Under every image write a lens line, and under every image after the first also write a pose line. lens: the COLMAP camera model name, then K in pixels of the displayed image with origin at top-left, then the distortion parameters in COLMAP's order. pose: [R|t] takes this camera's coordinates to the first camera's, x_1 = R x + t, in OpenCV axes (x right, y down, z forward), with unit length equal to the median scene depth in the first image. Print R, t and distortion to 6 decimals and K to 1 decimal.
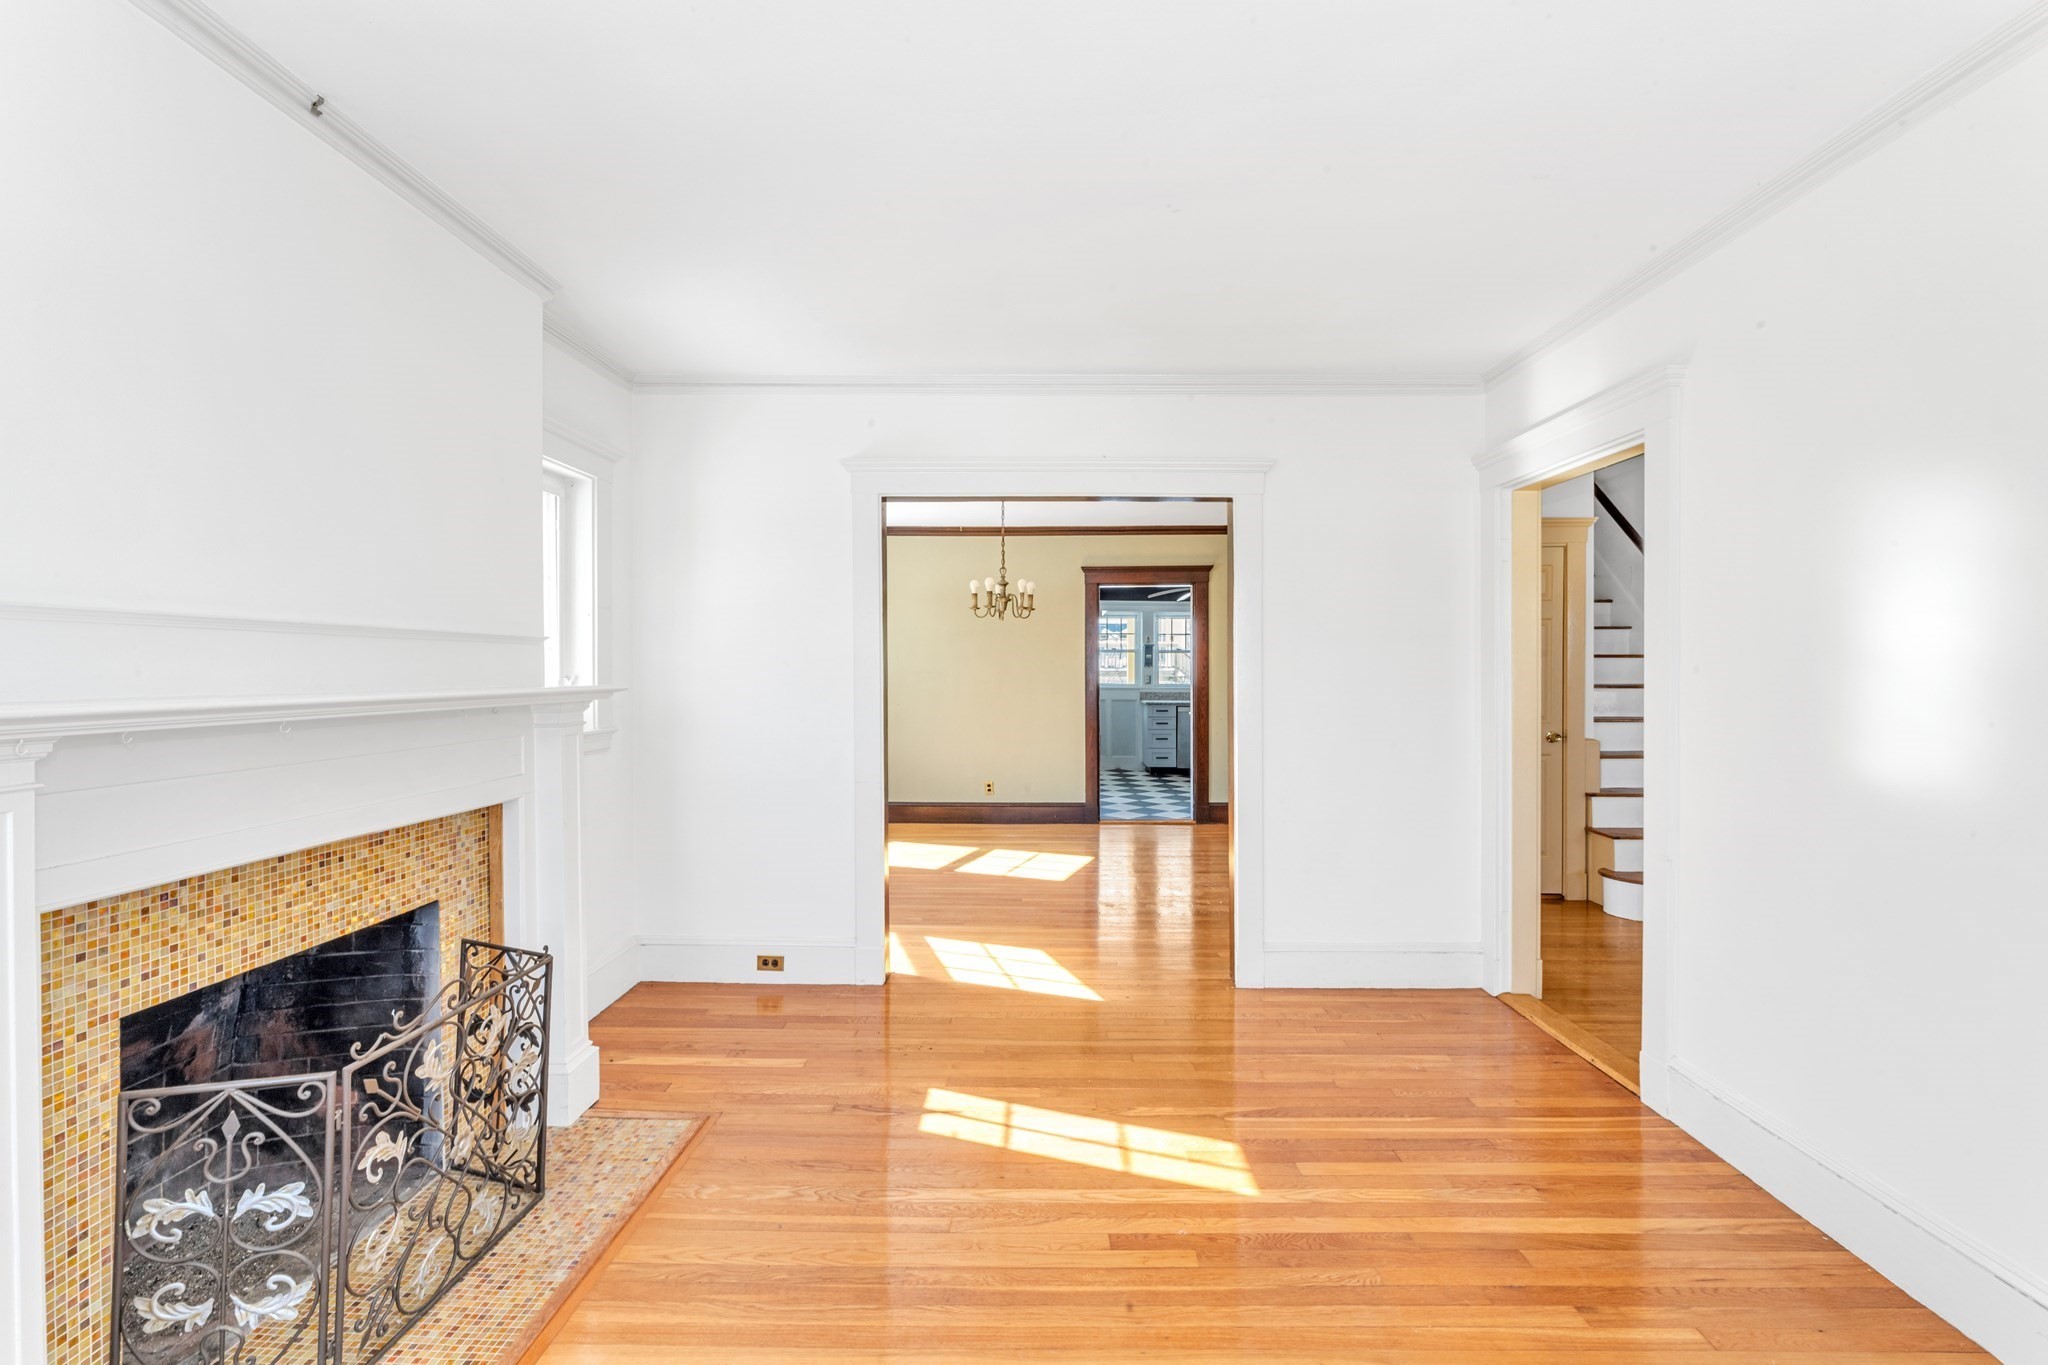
lens RADIAL K [[834.2, 0, 1018.2], [0, 834.2, 668.4], [0, 0, 1]] dist [-0.000410, -0.000149]
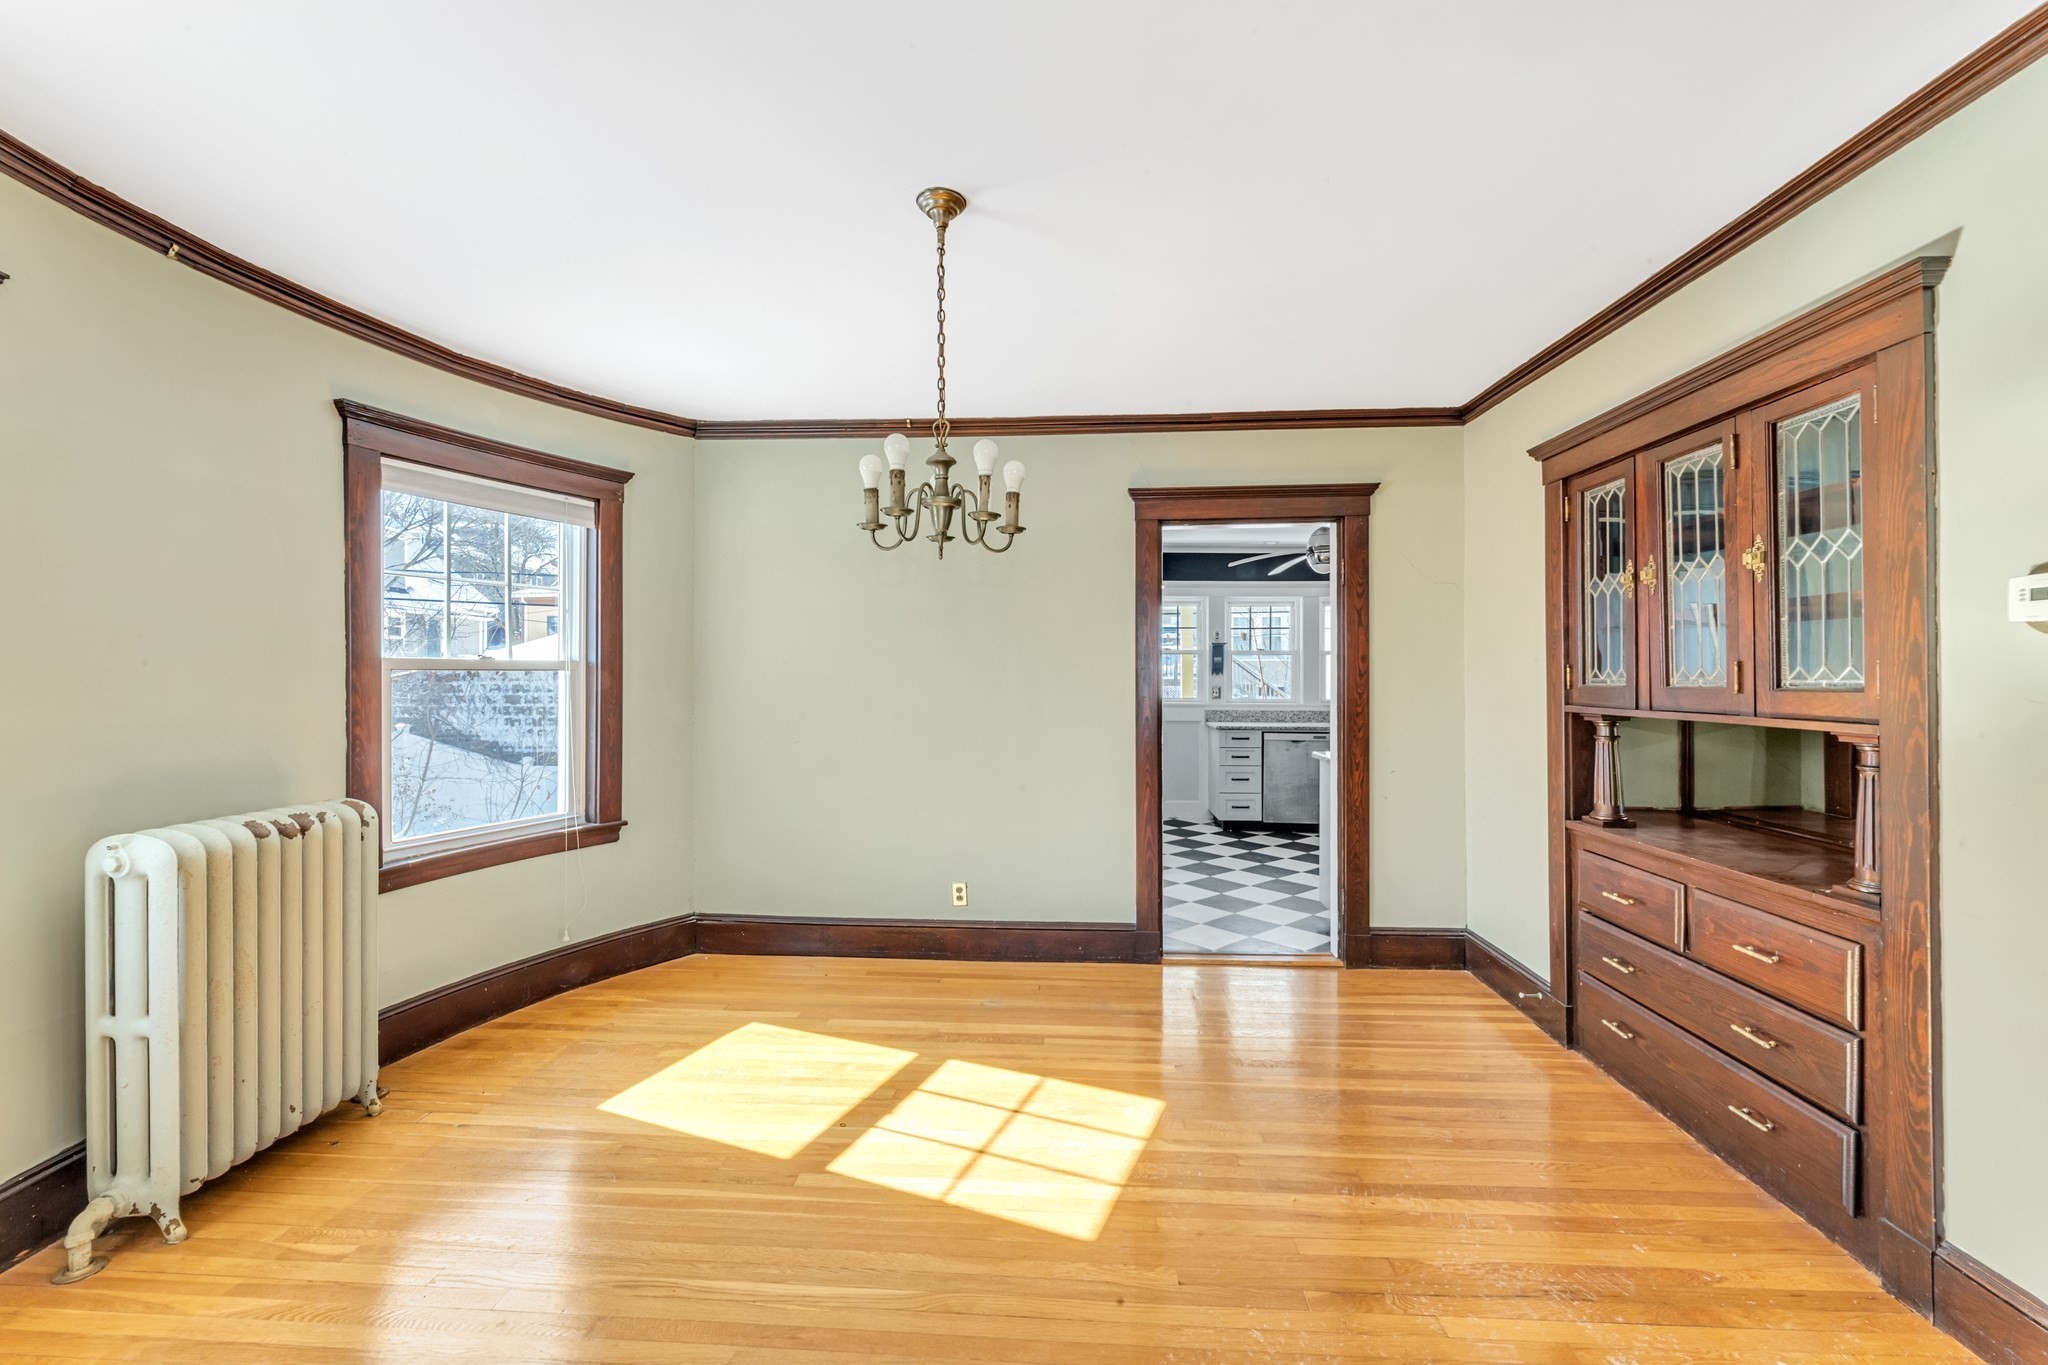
lens RADIAL K [[834.2, 0, 1018.2], [0, 834.2, 668.4], [0, 0, 1]] dist [-0.000410, -0.000149]
pose [[0.999207, 0.001582, -0.039796, 0.033816], [-0.001952, 0.999955, -0.009267, -0.000130], [0.039779, 0.009337, 0.999165, 0.607413]]
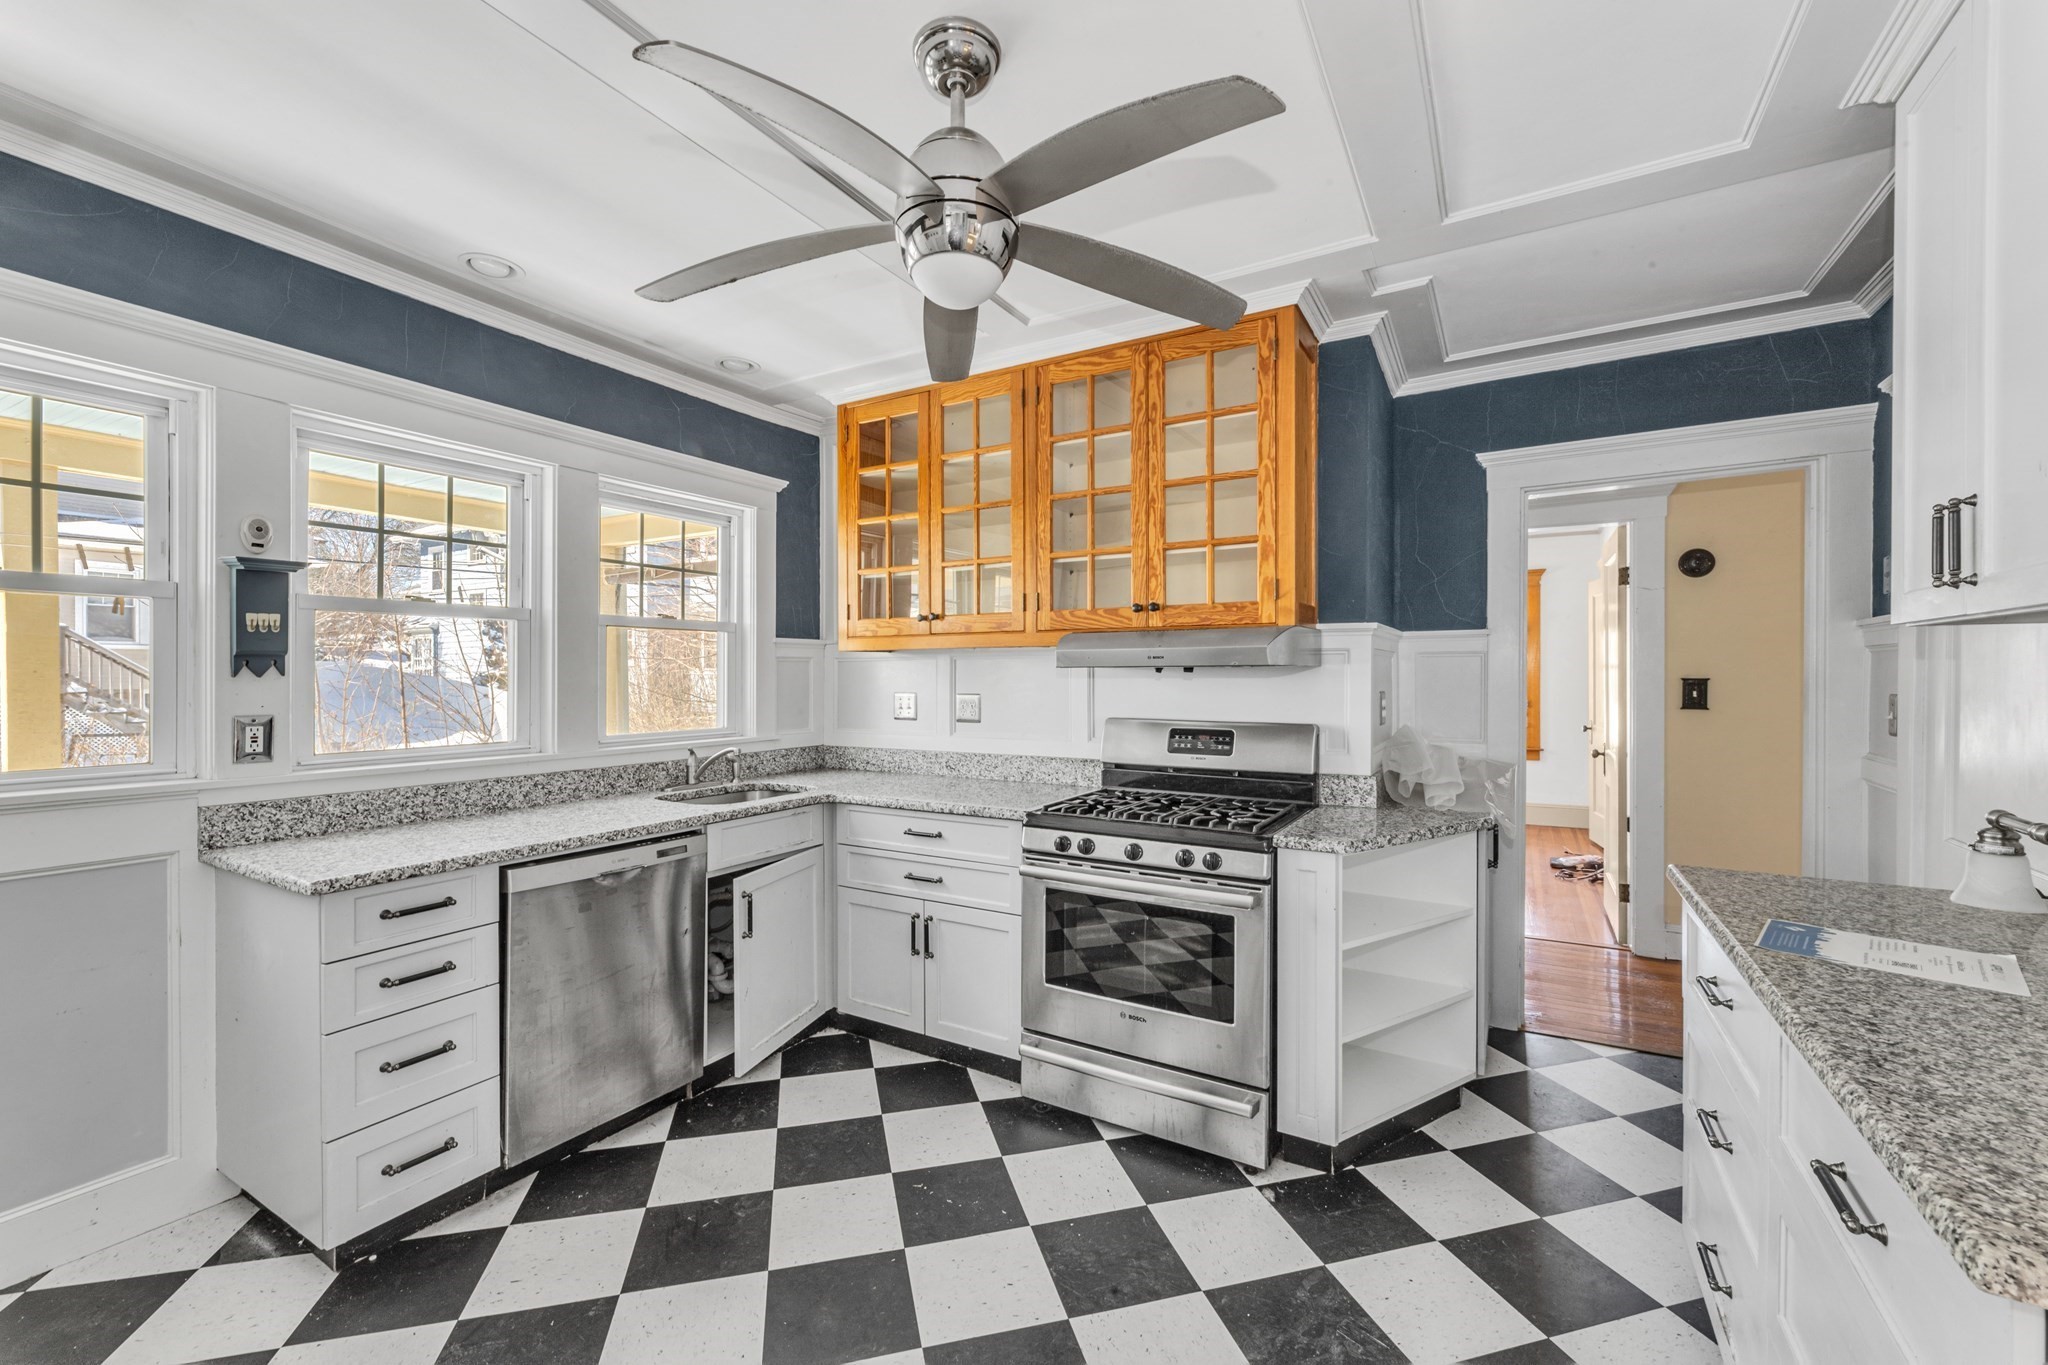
lens RADIAL K [[834.2, 0, 1018.2], [0, 834.2, 668.4], [0, 0, 1]] dist [-0.000410, -0.000149]
pose [[0.484844, 0.004584, 0.874589, 0.148017], [0.007822, 0.999924, -0.009577, 0.000280], [-0.874566, 0.011484, 0.484771, 1.565905]]
